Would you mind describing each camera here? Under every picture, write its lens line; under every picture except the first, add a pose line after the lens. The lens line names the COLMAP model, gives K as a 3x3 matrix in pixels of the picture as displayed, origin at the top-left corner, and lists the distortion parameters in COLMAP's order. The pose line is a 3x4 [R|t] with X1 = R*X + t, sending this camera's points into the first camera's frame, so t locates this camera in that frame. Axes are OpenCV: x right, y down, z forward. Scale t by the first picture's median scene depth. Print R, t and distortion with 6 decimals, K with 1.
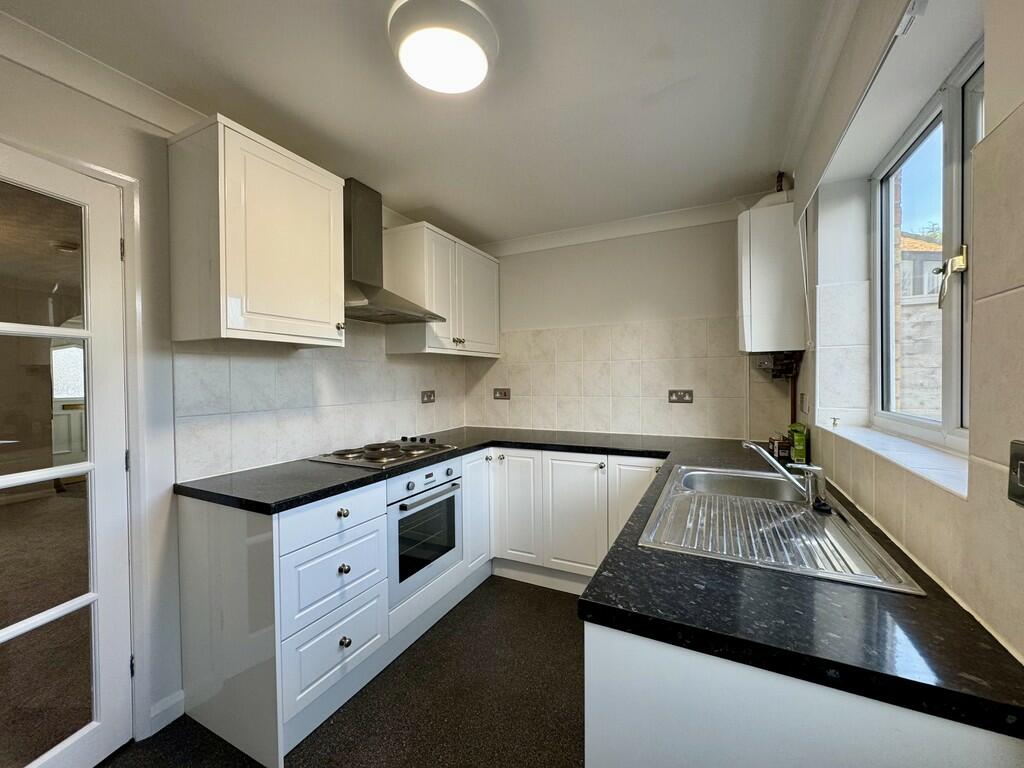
lens RADIAL K [[410.4, 0, 513.7], [0, 410.4, 383.0], [0, 0, 1]] dist [0.000842, 0.000011]
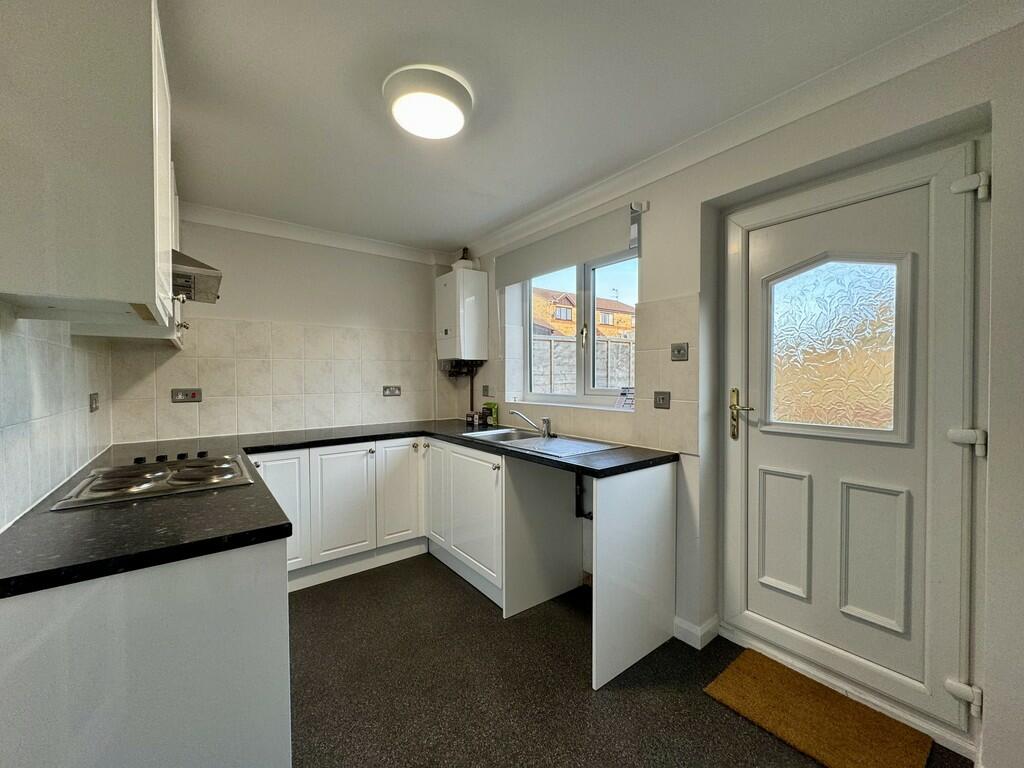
lens RADIAL K [[410.4, 0, 515.8], [0, 410.4, 382.9], [0, 0, 1]] dist [0.000842, 0.000011]
pose [[0.438059, -0.007082, 0.898918, -0.570870], [0.009694, 0.999948, 0.003153, 0.007342], [-0.898894, 0.007333, 0.438105, 0.106637]]
